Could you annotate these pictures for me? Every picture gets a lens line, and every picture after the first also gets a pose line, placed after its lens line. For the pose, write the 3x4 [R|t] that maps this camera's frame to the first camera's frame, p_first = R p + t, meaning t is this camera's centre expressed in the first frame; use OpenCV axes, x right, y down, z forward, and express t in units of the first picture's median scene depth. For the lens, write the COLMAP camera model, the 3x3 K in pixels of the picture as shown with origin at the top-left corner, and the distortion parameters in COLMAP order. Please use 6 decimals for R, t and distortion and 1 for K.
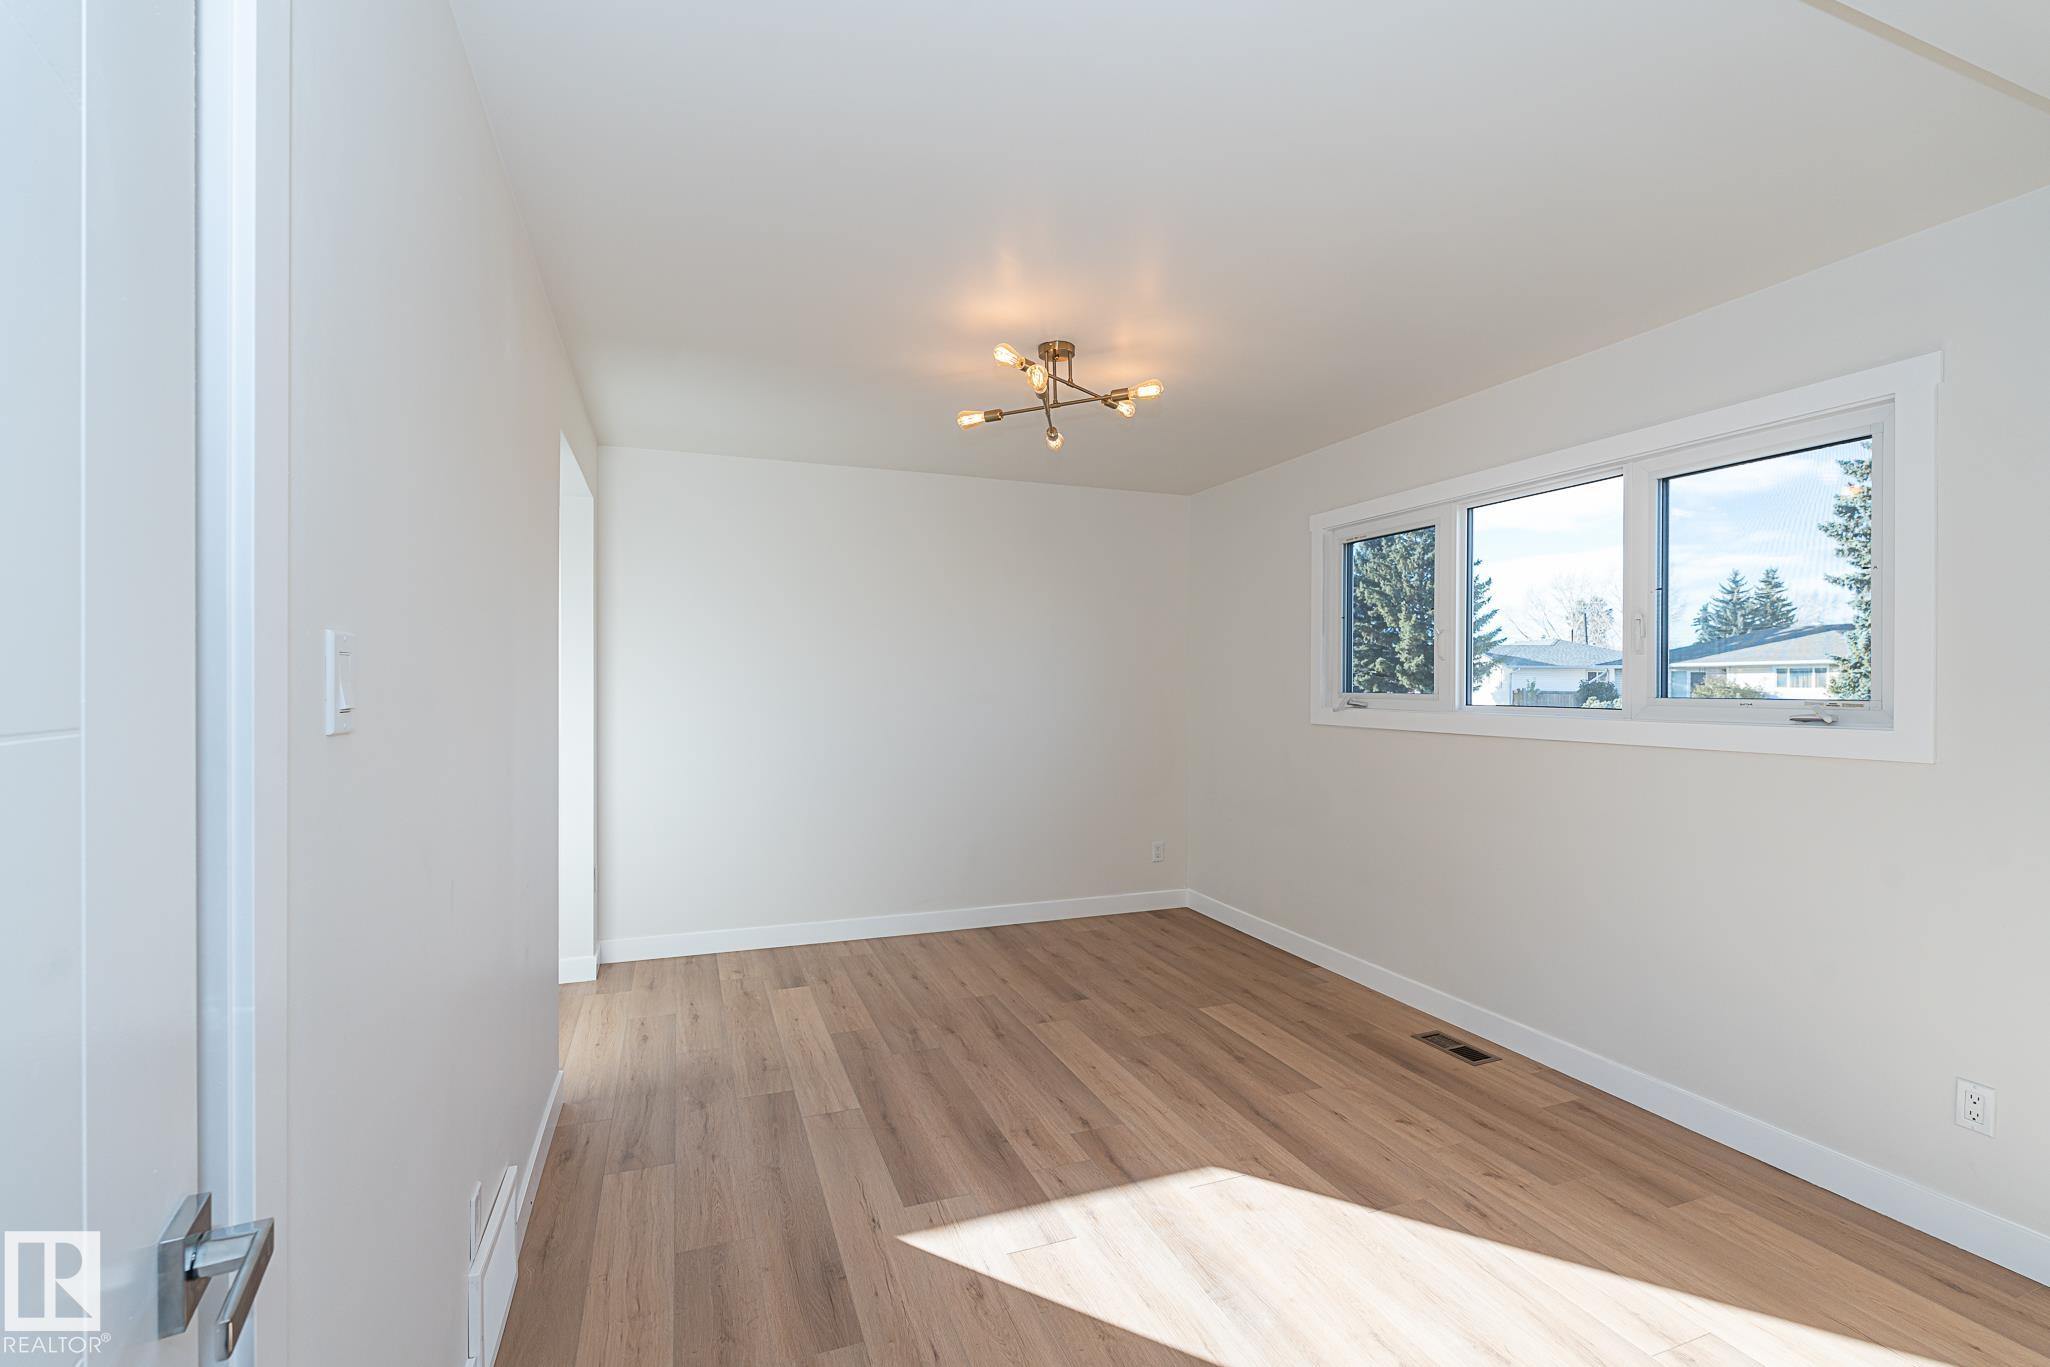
lens RADIAL K [[912.9, 0, 1025.0], [0, 912.9, 683.5], [0, 0, 1]] dist [-0.001607, 0.000155]
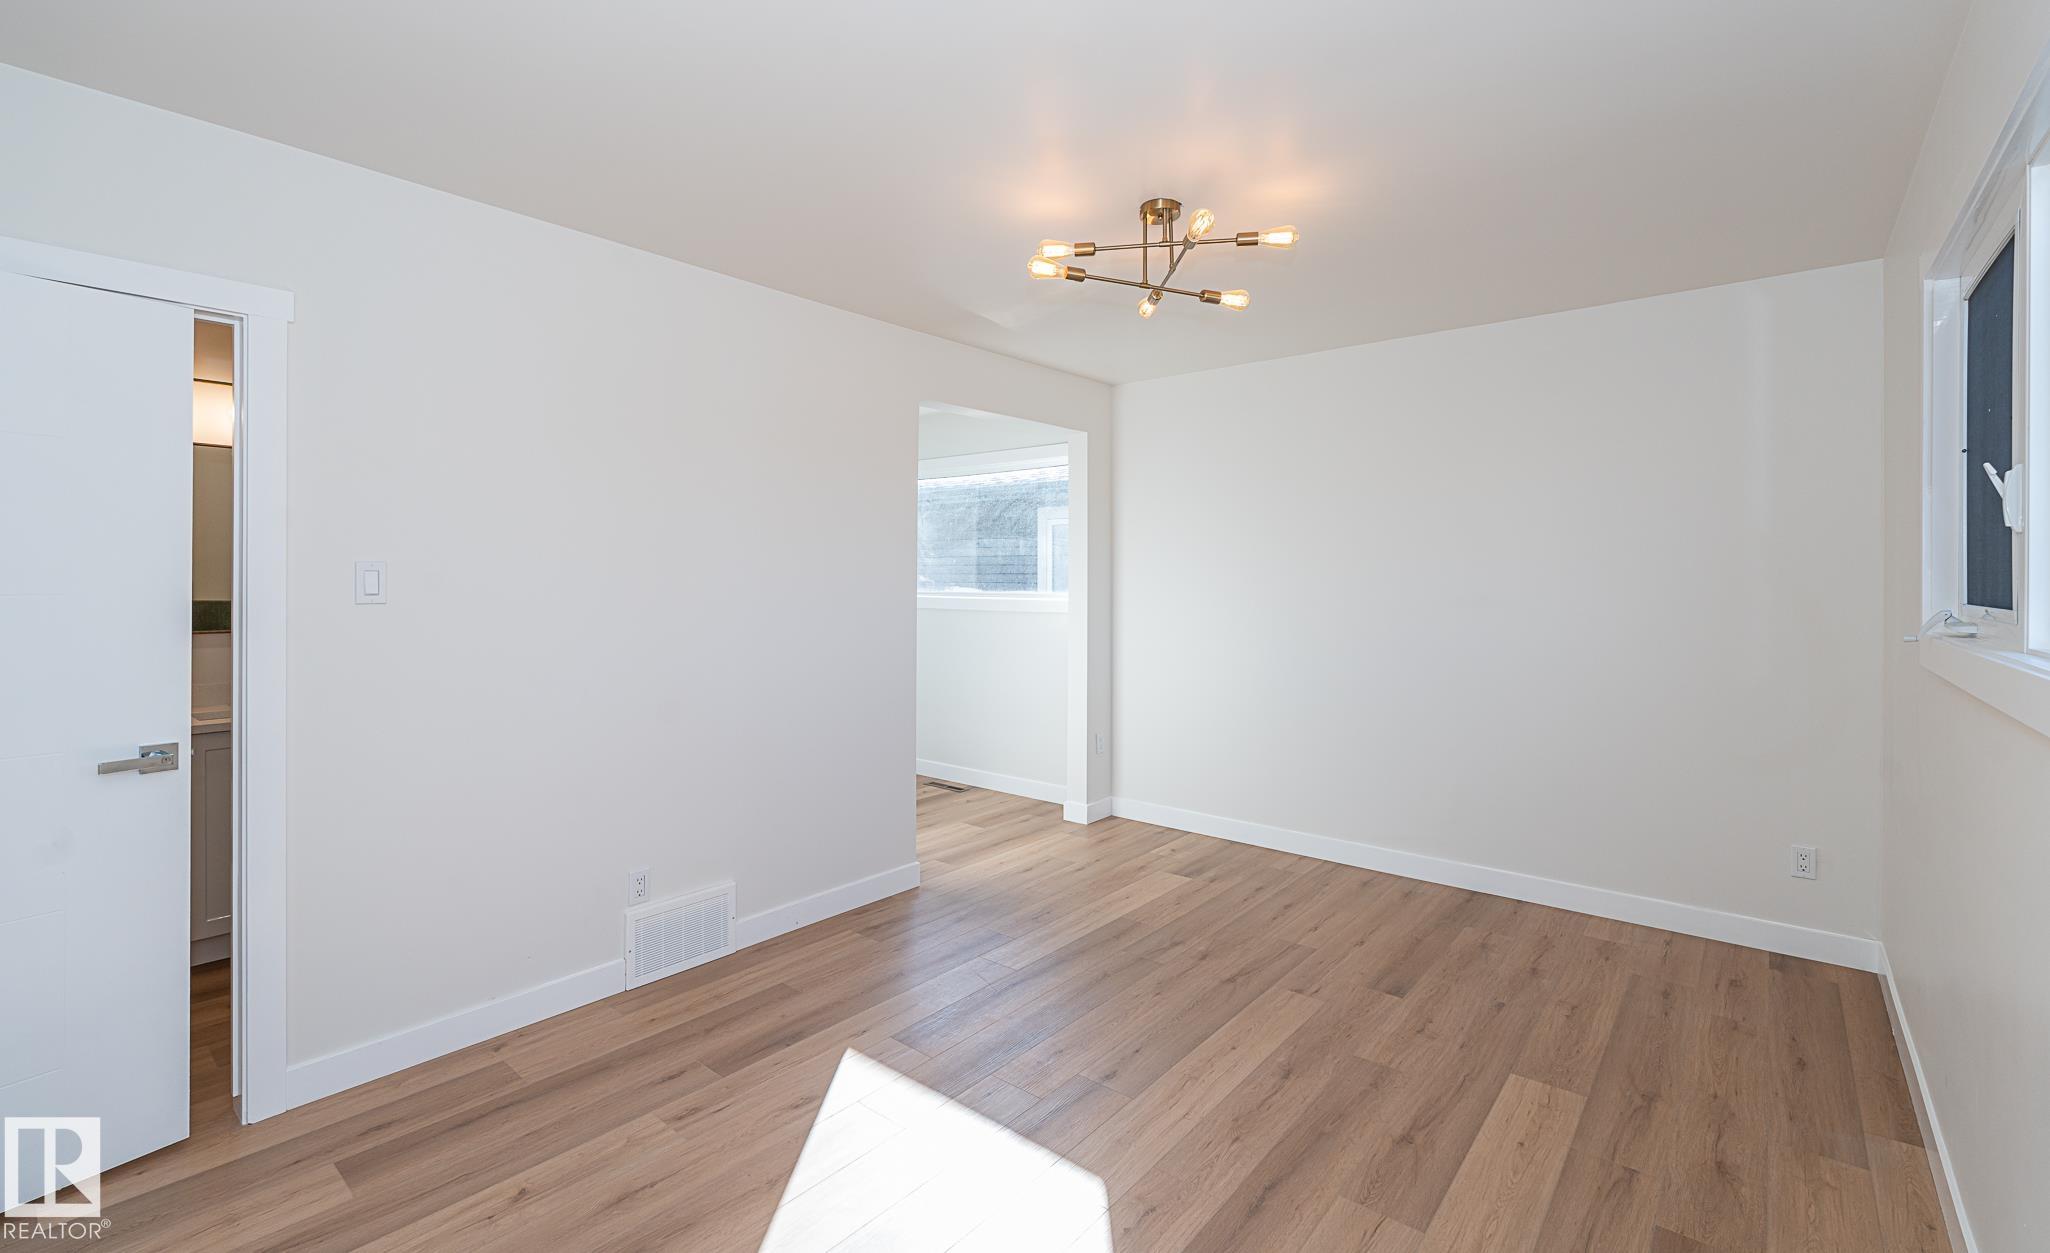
lens RADIAL K [[885.2, 0, 1024.8], [0, 885.2, 580.0], [0, 0, 1]] dist [-0.002737, -0.000626]
pose [[0.483327, -0.003765, -0.875432, 0.577993], [0.001356, 0.999993, -0.003552, -0.001904], [0.875439, 0.000529, 0.483329, 0.373816]]
